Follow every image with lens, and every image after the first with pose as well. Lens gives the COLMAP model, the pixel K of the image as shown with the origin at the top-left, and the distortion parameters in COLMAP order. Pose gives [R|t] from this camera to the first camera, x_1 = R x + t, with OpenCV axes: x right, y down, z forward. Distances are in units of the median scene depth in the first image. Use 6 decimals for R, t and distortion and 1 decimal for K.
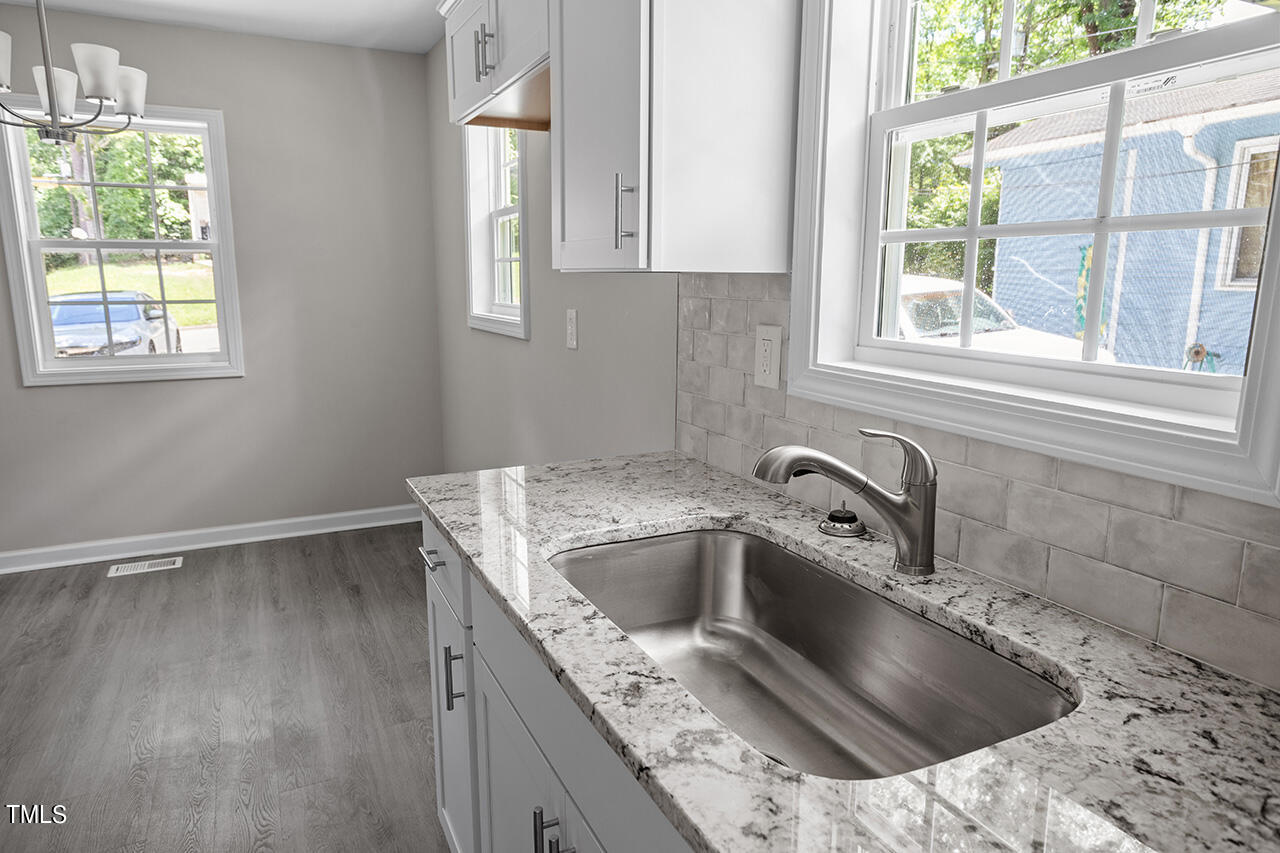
lens RADIAL K [[816.8, 0, 651.6], [0, 816.8, 433.8], [0, 0, 1]] dist [-0.019828, 0.020388]
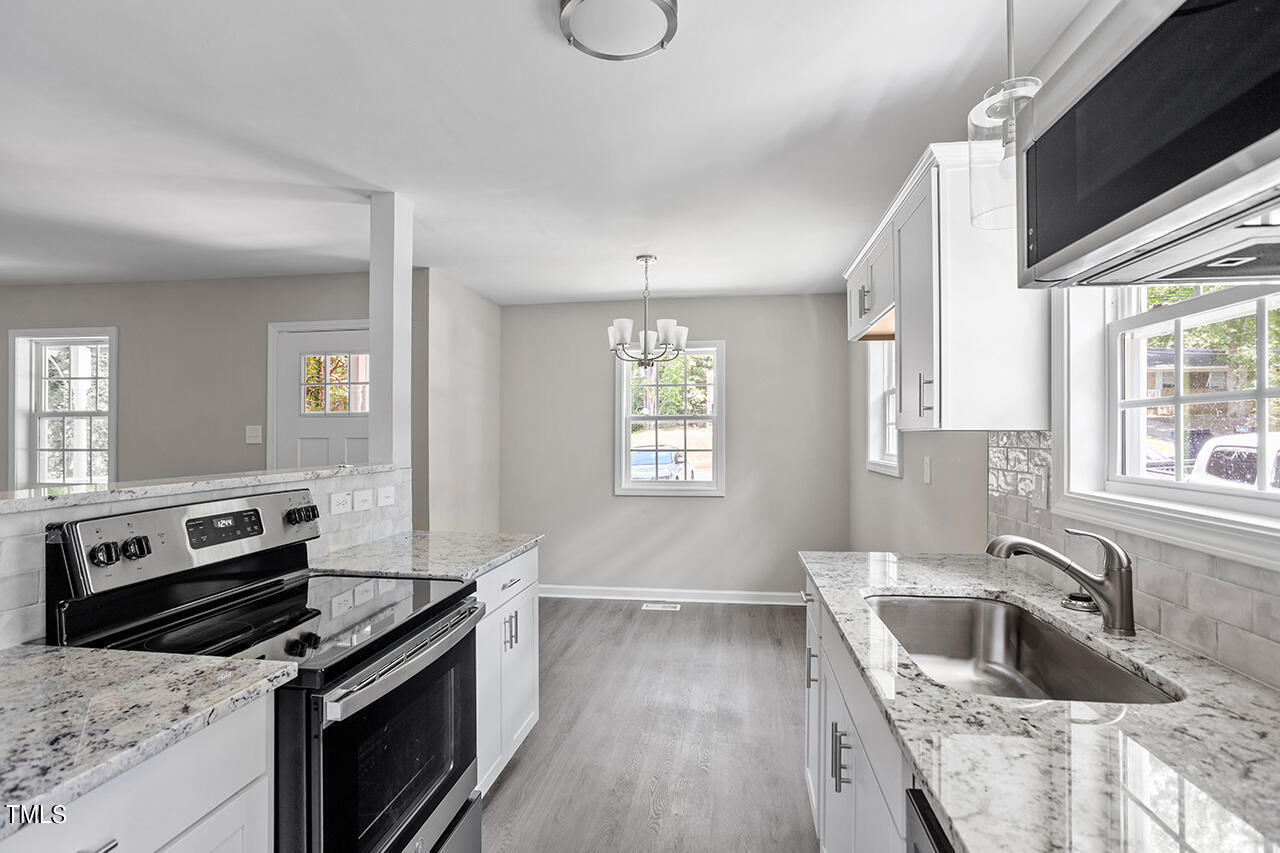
lens RADIAL K [[623.8, 0, 641.3], [0, 623.8, 432.9], [0, 0, 1]] dist [-0.014693, 0.002213]
pose [[0.821347, -0.006808, -0.570389, 0.183145], [-0.104467, 0.981222, -0.162143, 0.061601], [0.560782, 0.192762, 0.805212, -0.290426]]
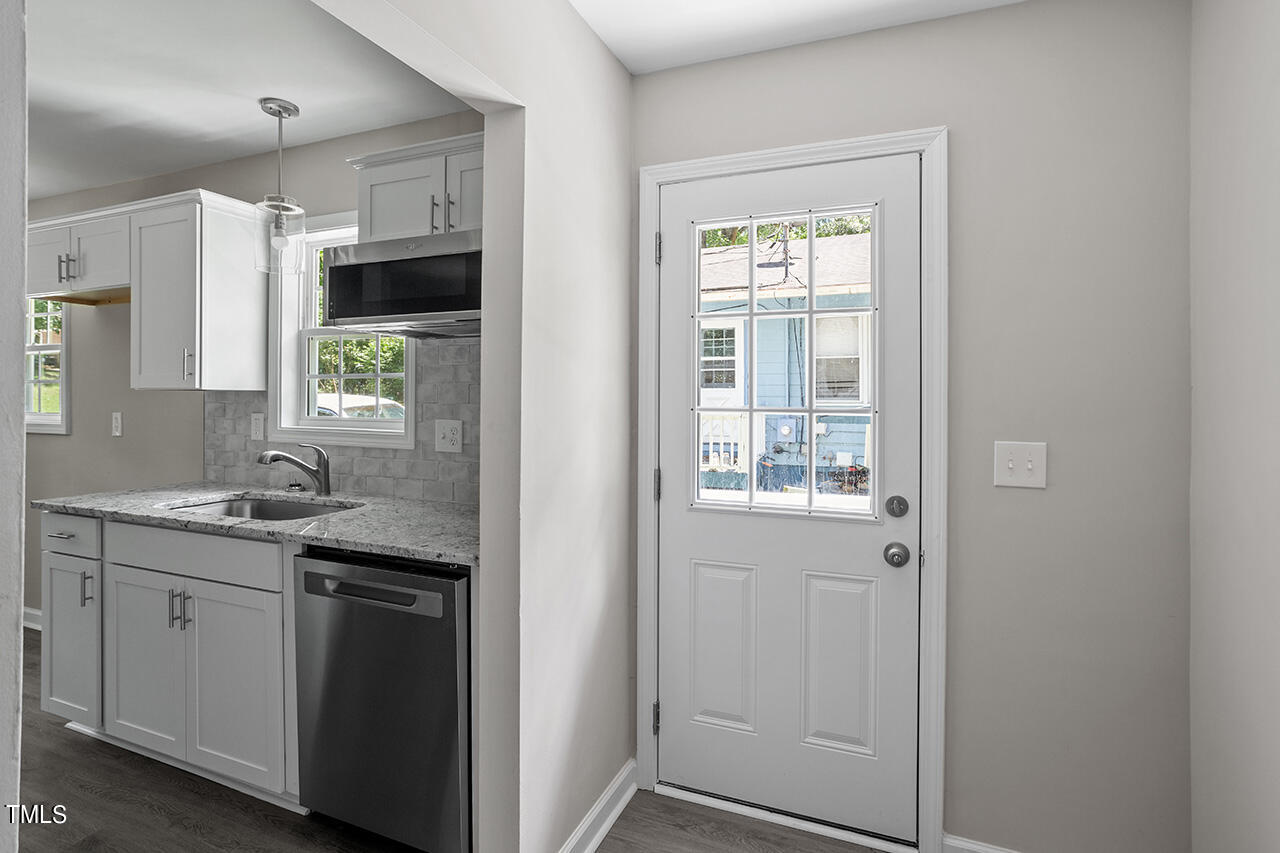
lens RADIAL K [[629.2, 0, 622.6], [0, 629.2, 402.4], [0, 0, 1]] dist [-0.015004, 0.002822]
pose [[0.771241, -0.006339, 0.636512, -0.179338], [0.121173, 0.983127, -0.137031, 0.196946], [-0.624904, 0.182812, 0.758996, -0.951224]]
